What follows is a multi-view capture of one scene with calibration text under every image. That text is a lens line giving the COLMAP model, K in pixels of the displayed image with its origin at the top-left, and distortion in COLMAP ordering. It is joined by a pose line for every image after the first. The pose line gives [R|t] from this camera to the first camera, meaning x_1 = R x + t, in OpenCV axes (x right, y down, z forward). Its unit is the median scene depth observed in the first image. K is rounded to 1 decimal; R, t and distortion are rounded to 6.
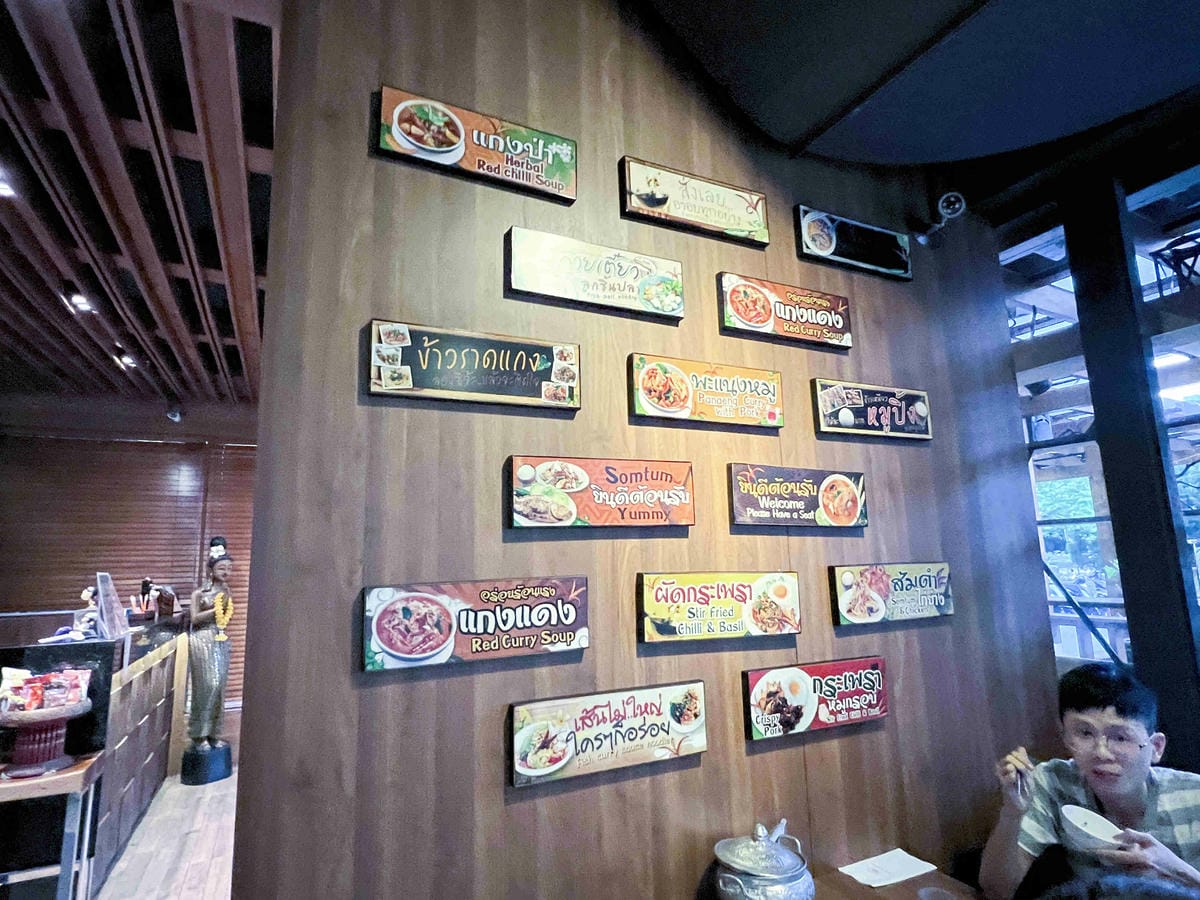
lens RADIAL K [[645.9, 0, 600.0], [0, 645.9, 450.0], [0, 0, 1]] dist [-0.000011, -0.000188]
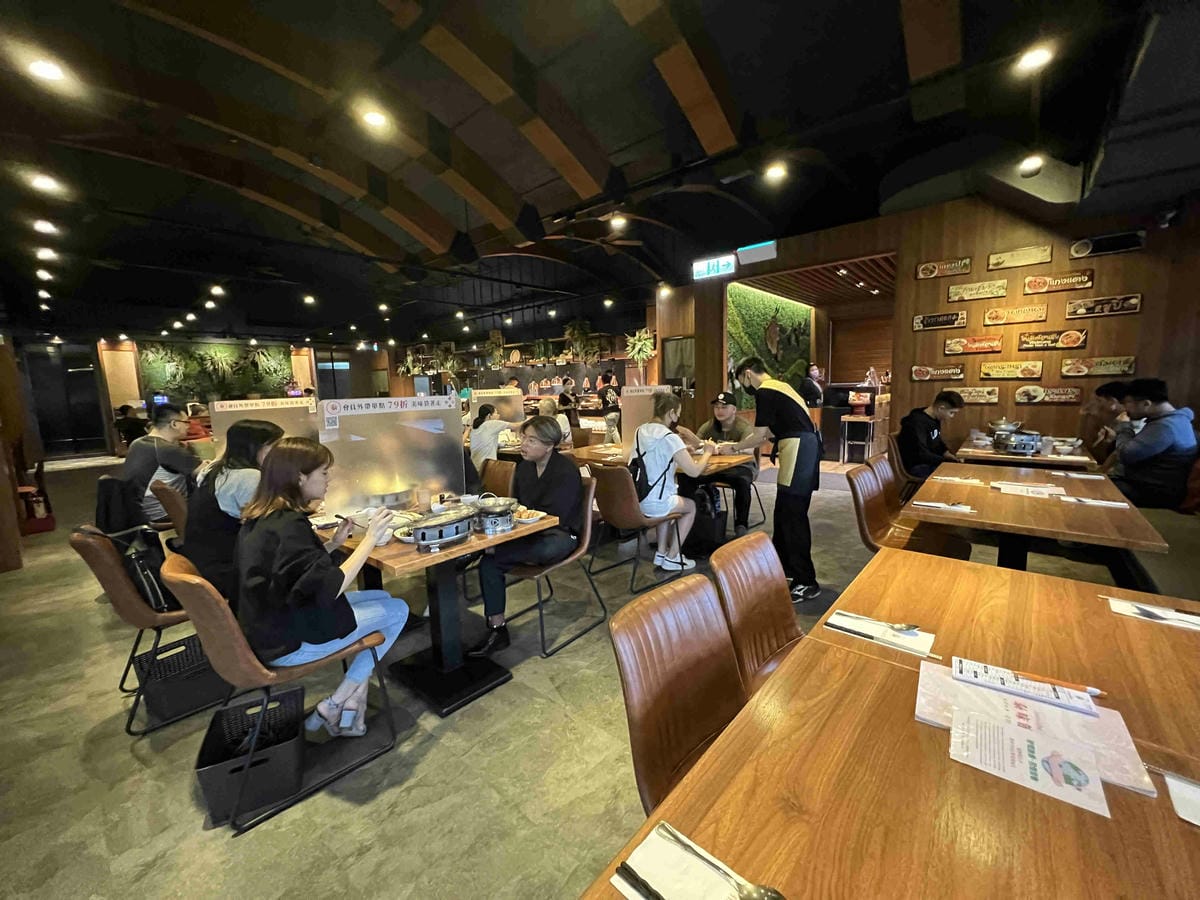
lens RADIAL K [[484.1, 0, 600.0], [0, 484.1, 450.0], [0, 0, 1]] dist [0.000948, 0.000210]
pose [[0.400038, 0.136299, -0.906307, 1.892224], [0.175287, 0.959247, 0.221631, -0.382596], [0.899580, -0.247524, 0.359844, -2.417676]]
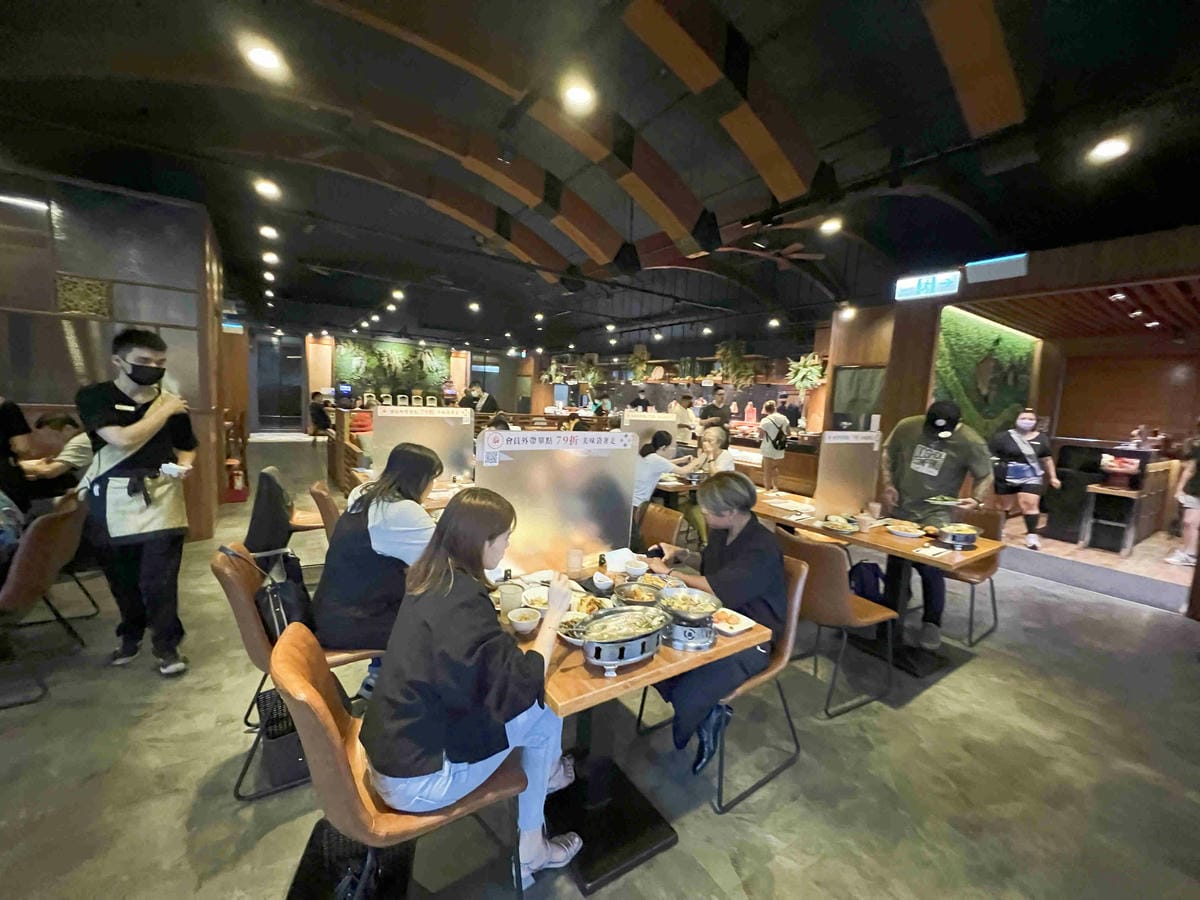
lens RADIAL K [[484.1, 0, 600.0], [0, 484.1, 450.0], [0, 0, 1]] dist [0.000948, 0.000210]
pose [[0.148916, 0.140793, -0.978775, 1.441958], [0.109868, 0.981328, 0.157876, -0.452313], [0.982727, -0.131046, 0.130666, -2.487298]]
